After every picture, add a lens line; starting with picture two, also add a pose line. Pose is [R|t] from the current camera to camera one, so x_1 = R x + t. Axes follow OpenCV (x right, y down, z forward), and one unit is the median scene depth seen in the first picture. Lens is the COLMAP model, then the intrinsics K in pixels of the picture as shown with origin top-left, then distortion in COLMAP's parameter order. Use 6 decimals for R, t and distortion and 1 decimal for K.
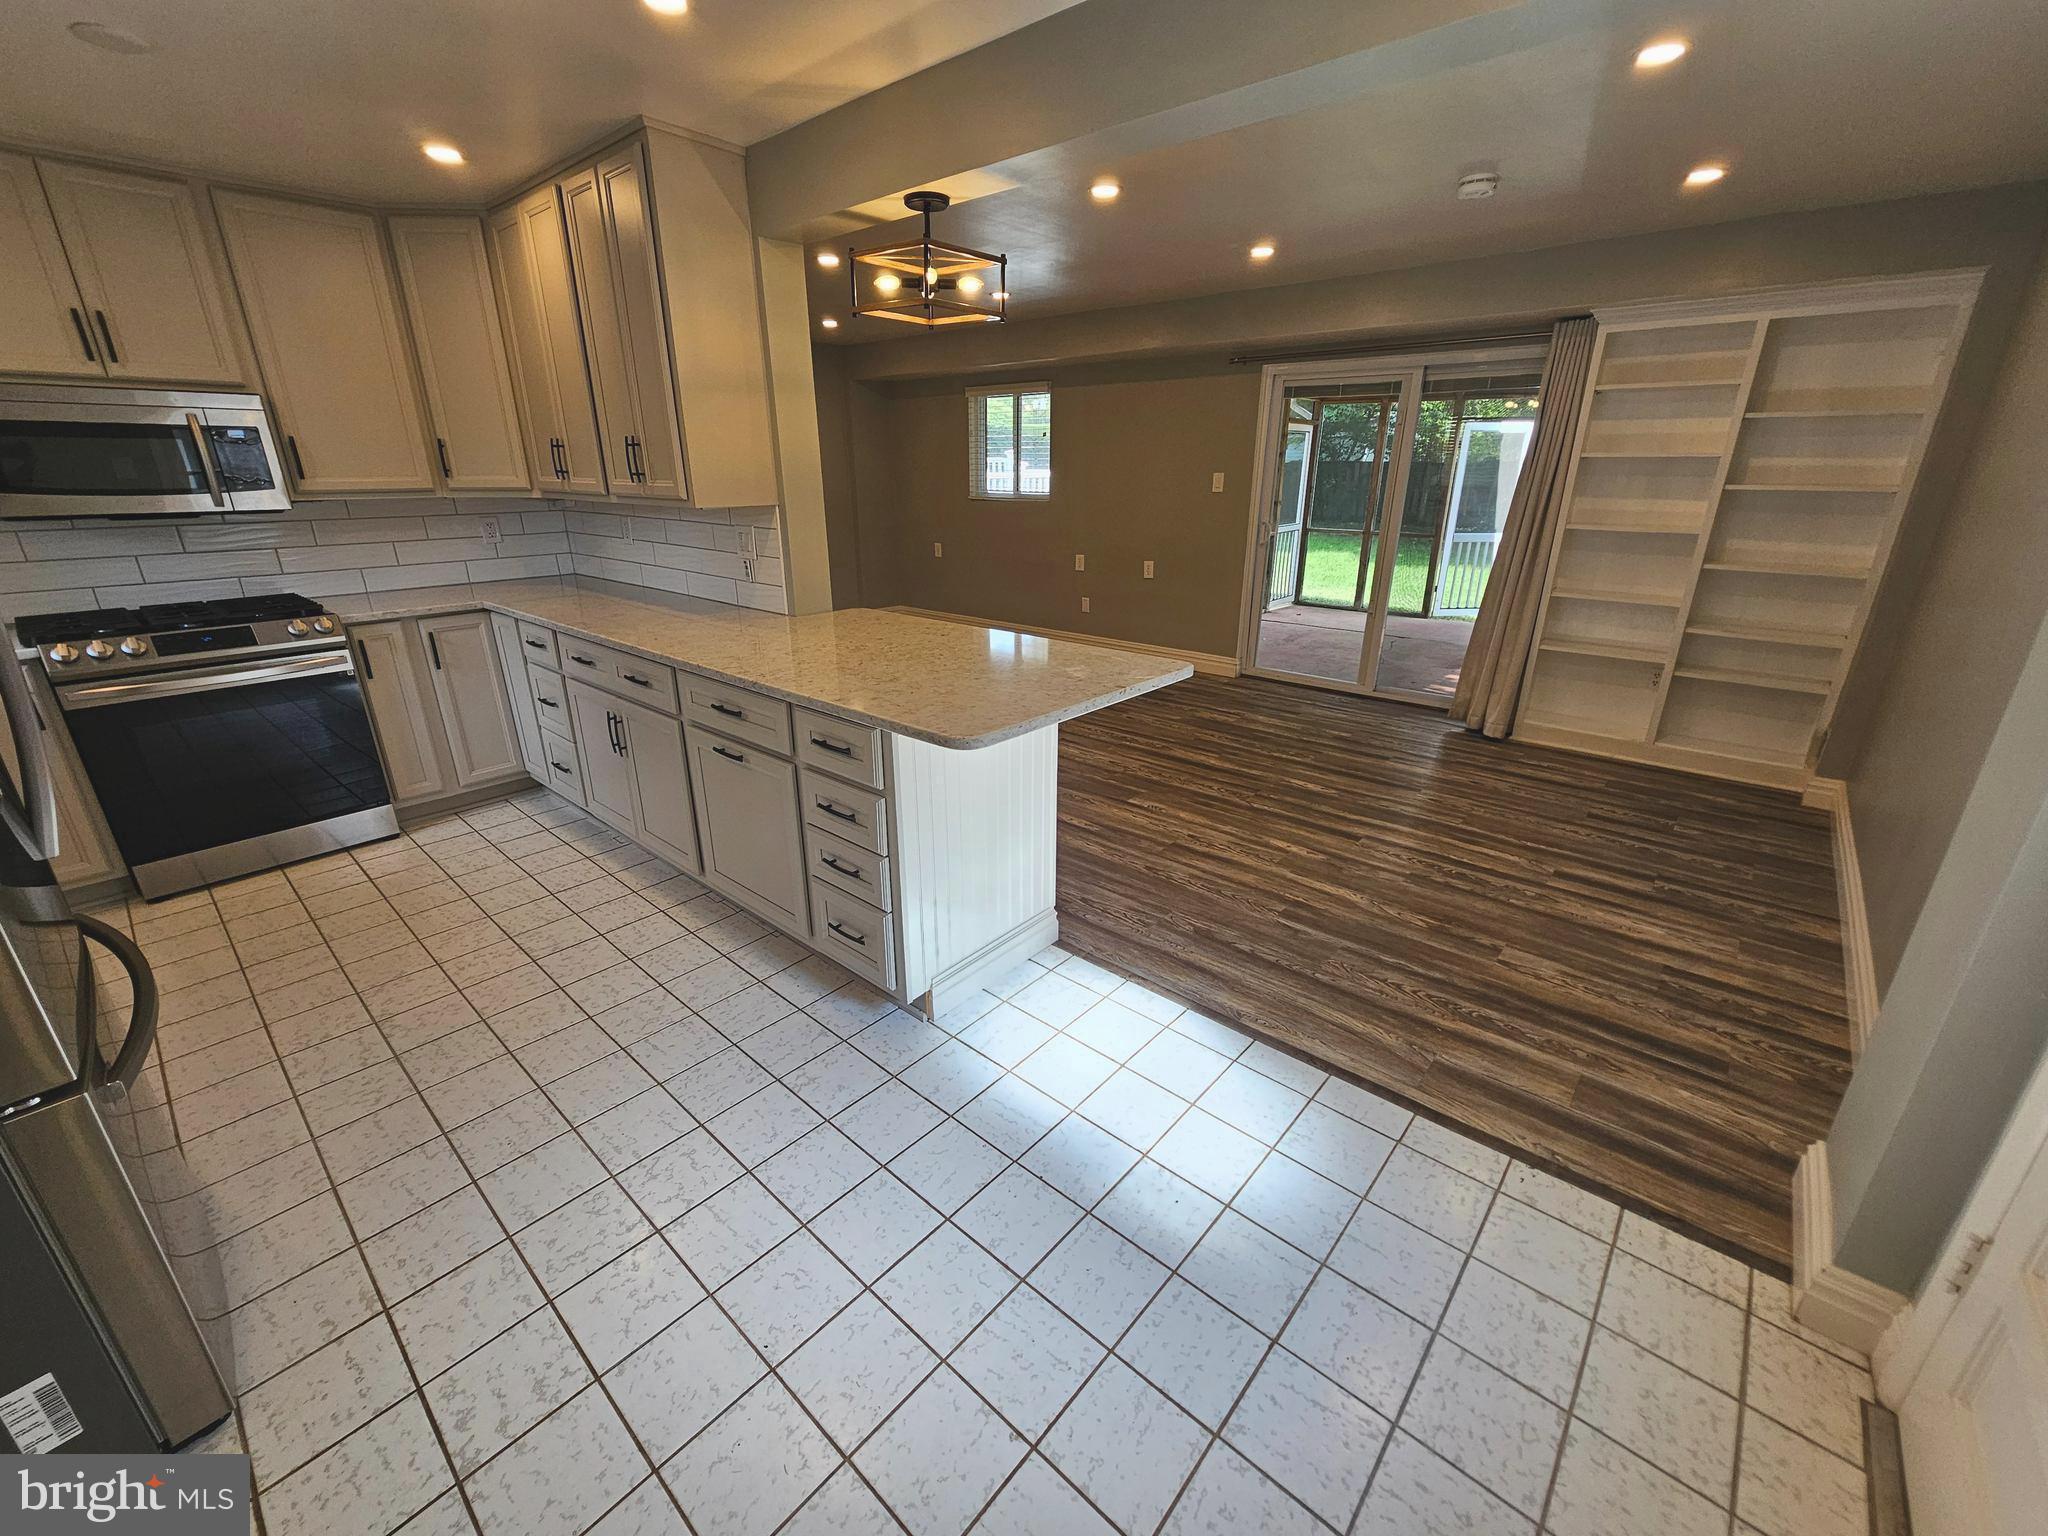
lens RADIAL K [[833.5, 0, 1023.4], [0, 833.5, 778.8], [0, 0, 1]] dist [-0.001071, -0.001134]
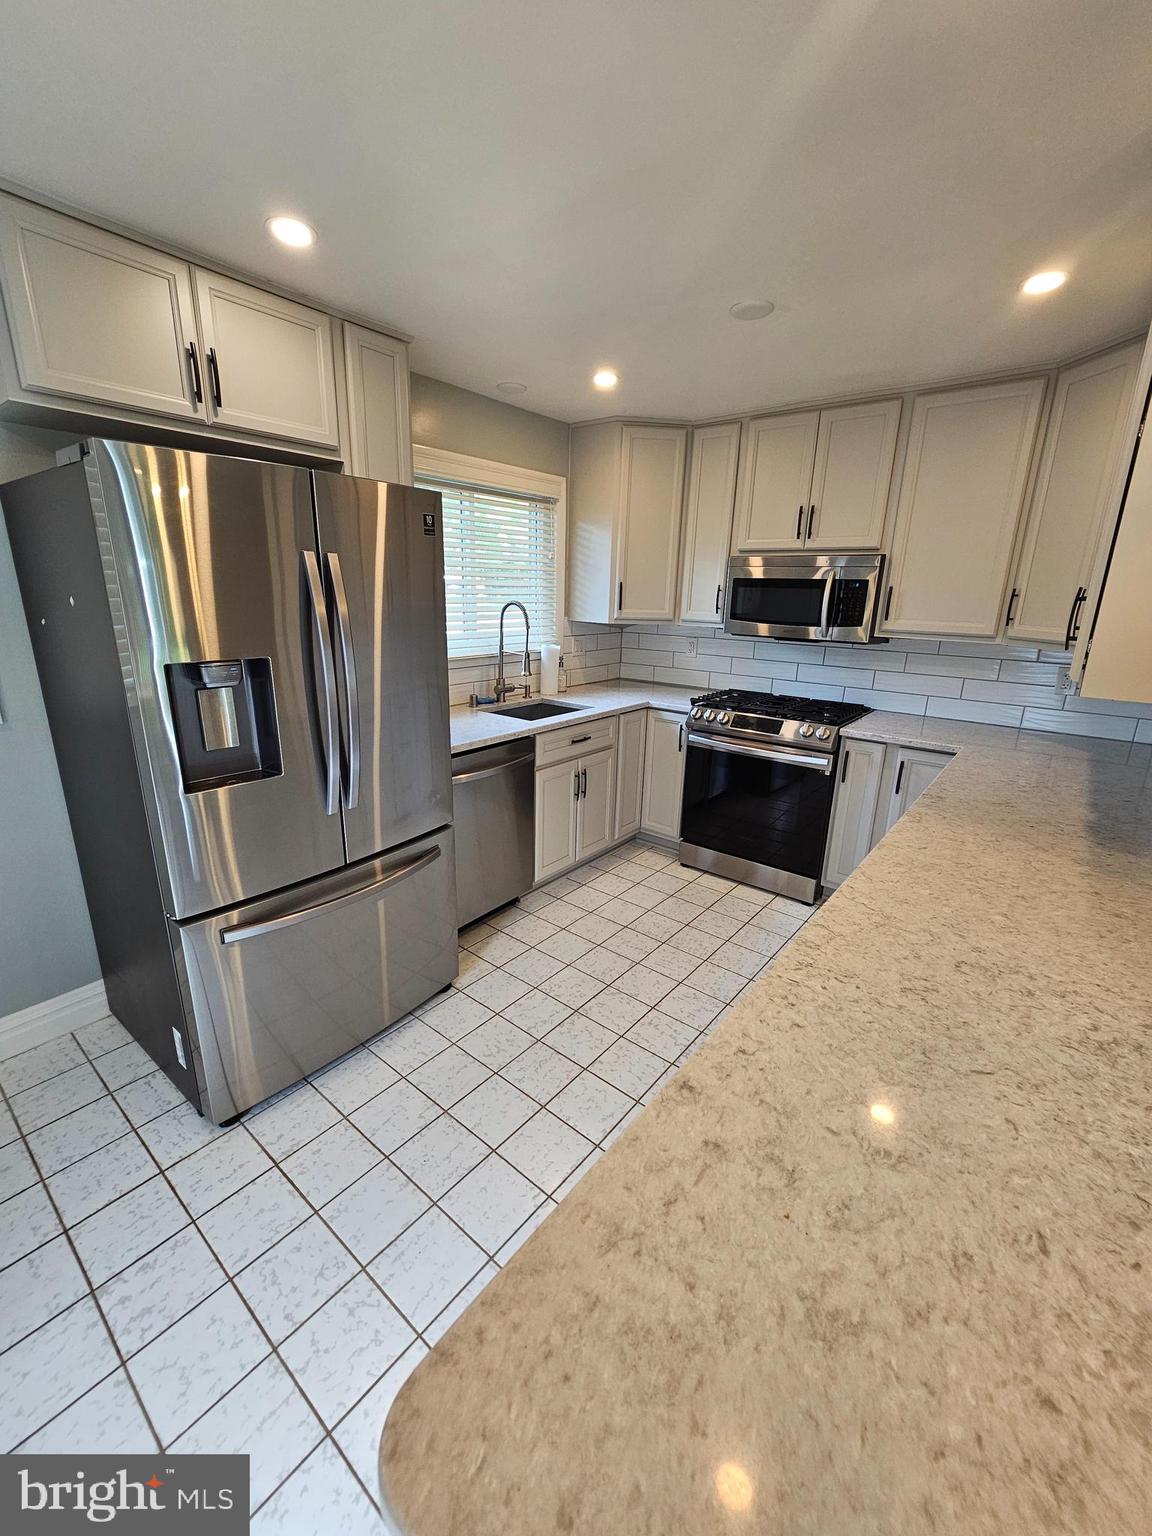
lens RADIAL K [[625.1, 0, 576.0], [0, 625.1, 768.0], [0, 0, 1]] dist [-0.001071, -0.001134]
pose [[0.041883, 0.275318, -0.960441, 0.100400], [-0.373067, 0.896066, 0.240595, -0.372935], [0.926858, 0.348232, 0.140242, 0.899691]]
